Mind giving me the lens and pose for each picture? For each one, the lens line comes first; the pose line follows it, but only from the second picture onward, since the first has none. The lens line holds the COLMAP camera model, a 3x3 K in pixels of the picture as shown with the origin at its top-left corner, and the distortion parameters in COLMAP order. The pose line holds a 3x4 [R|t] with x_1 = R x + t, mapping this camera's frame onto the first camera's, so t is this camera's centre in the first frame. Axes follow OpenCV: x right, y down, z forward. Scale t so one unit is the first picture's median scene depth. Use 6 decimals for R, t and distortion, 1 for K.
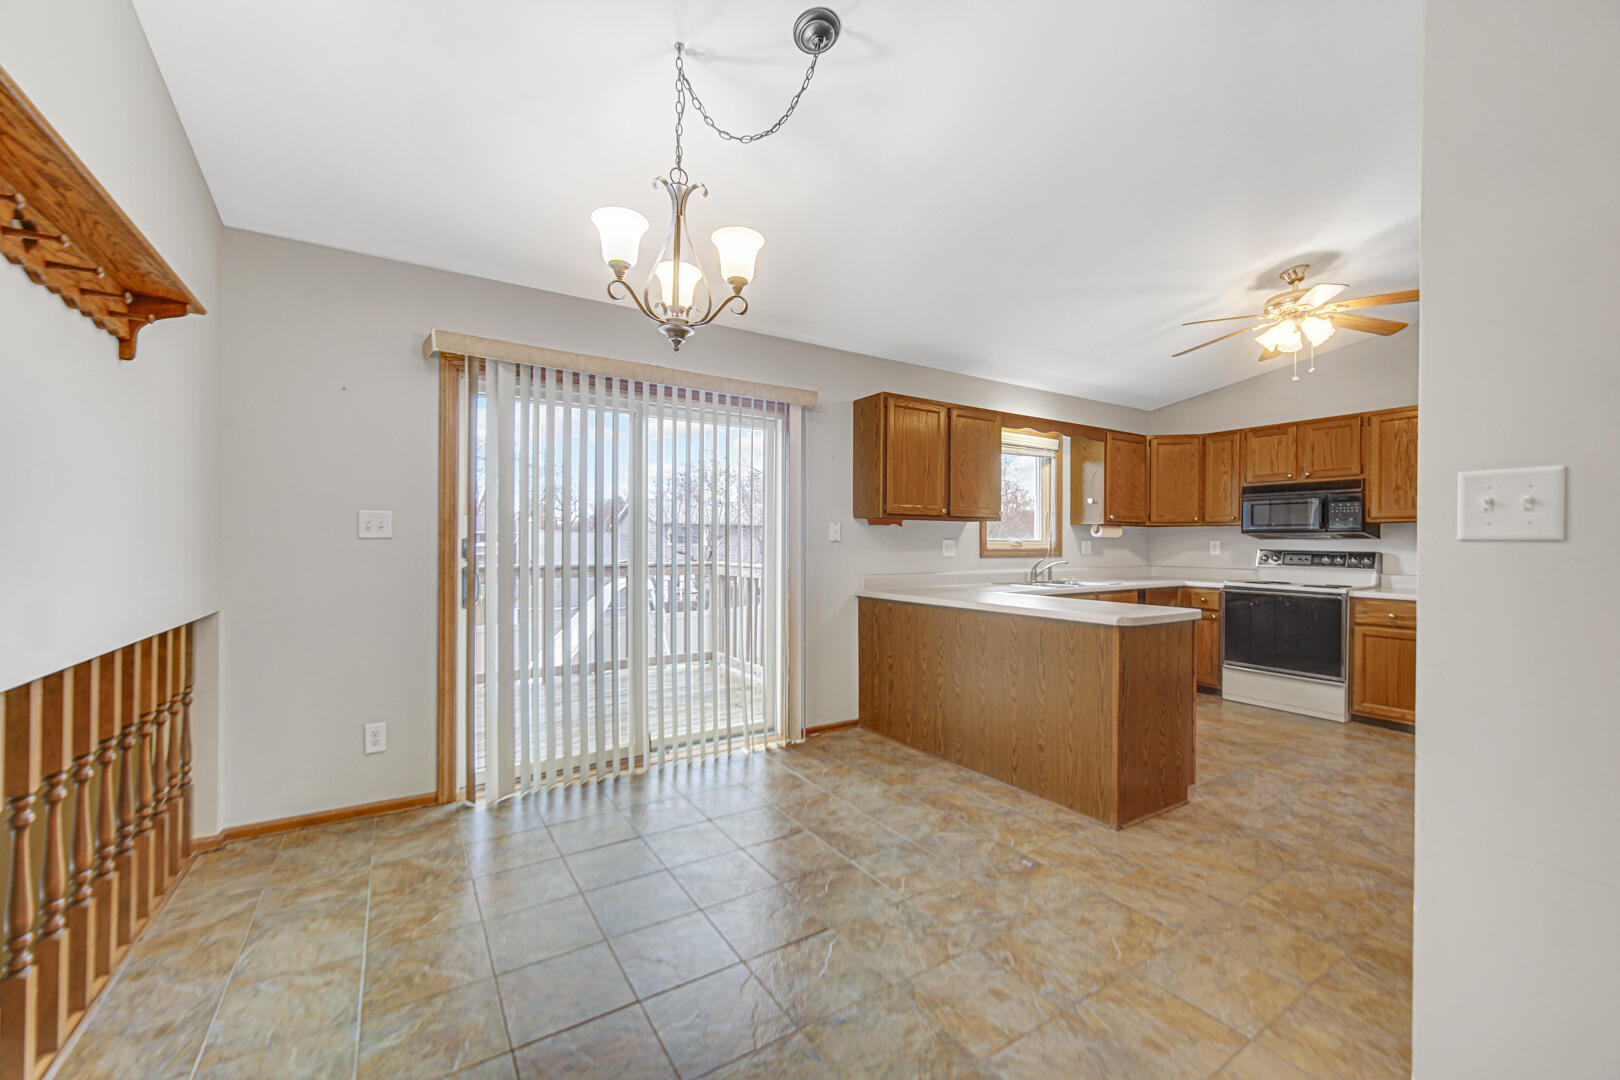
lens RADIAL K [[637.4, 0, 805.8], [0, 637.4, 544.2], [0, 0, 1]] dist [0.000180, -0.000161]
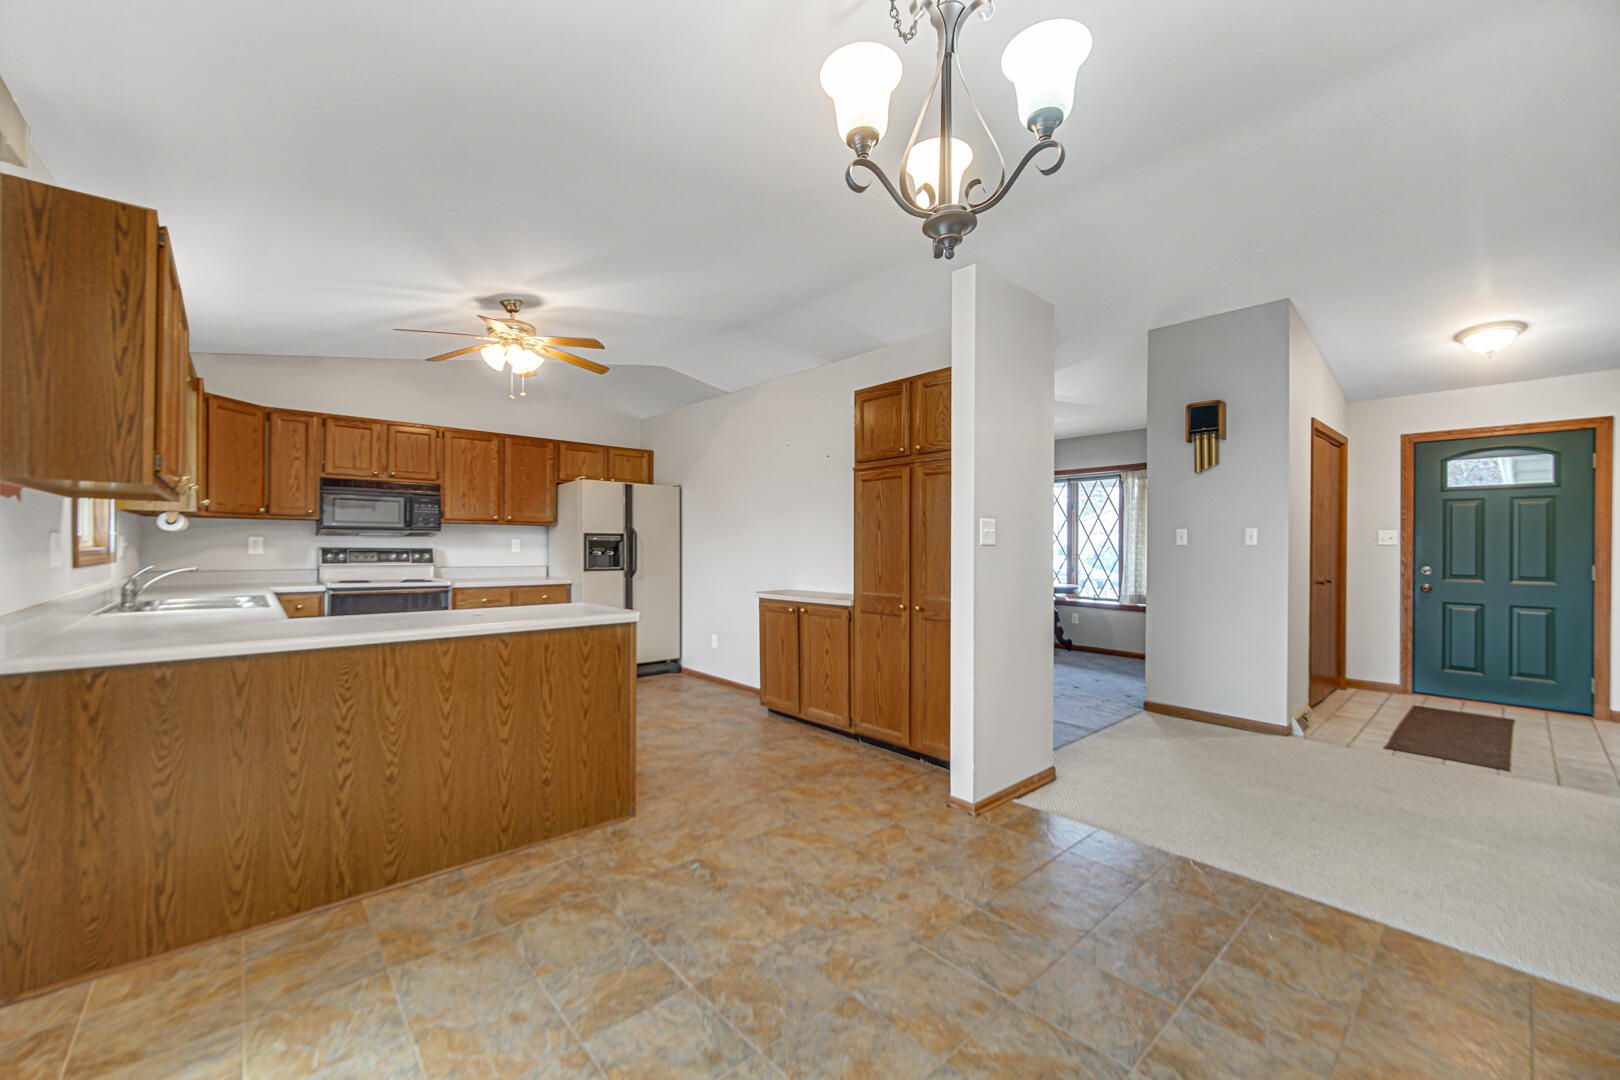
lens RADIAL K [[637.4, 0, 805.8], [0, 637.4, 544.2], [0, 0, 1]] dist [0.000180, -0.000161]
pose [[-0.152131, -0.005354, 0.988346, -0.525527], [-0.004900, 0.999977, 0.004662, -0.005884], [-0.988348, -0.004134, -0.152154, 0.781580]]
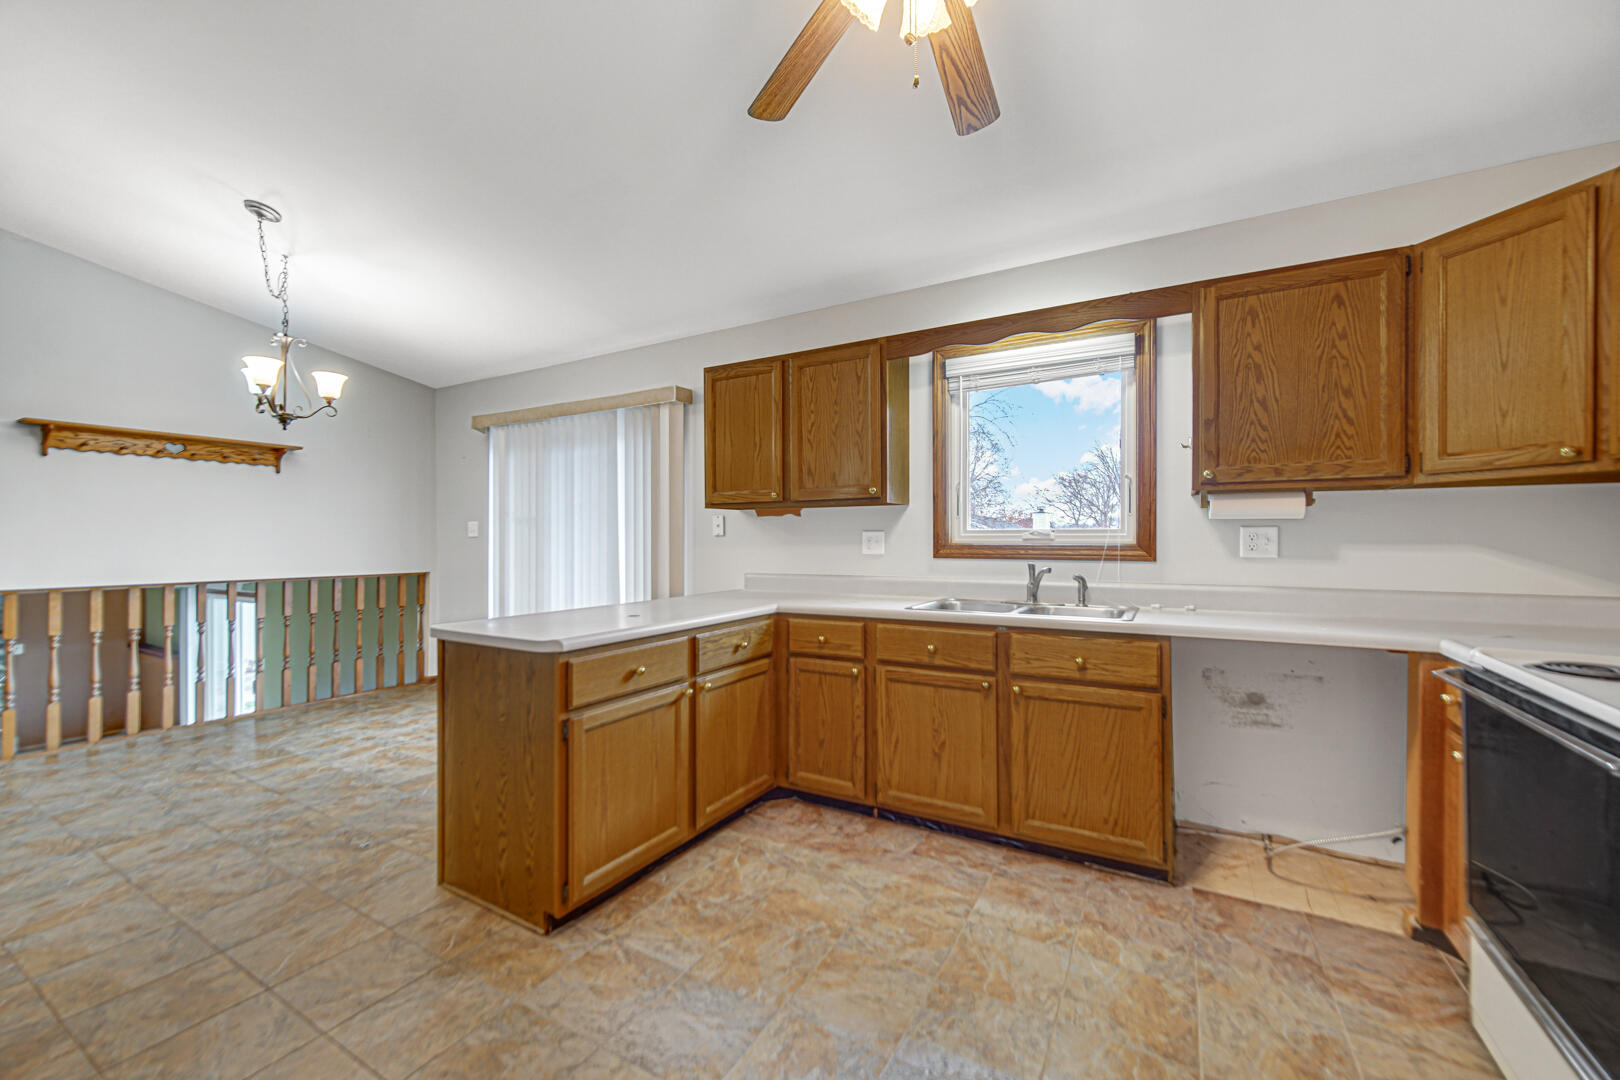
lens RADIAL K [[643.8, 0, 809.7], [0, 643.8, 533.5], [0, 0, 1]] dist [0.001589, 0.000697]
pose [[0.457426, -0.010764, -0.889183, 1.290585], [0.003379, 0.999941, -0.010367, 0.003713], [0.889241, 0.001738, 0.457435, 0.925002]]
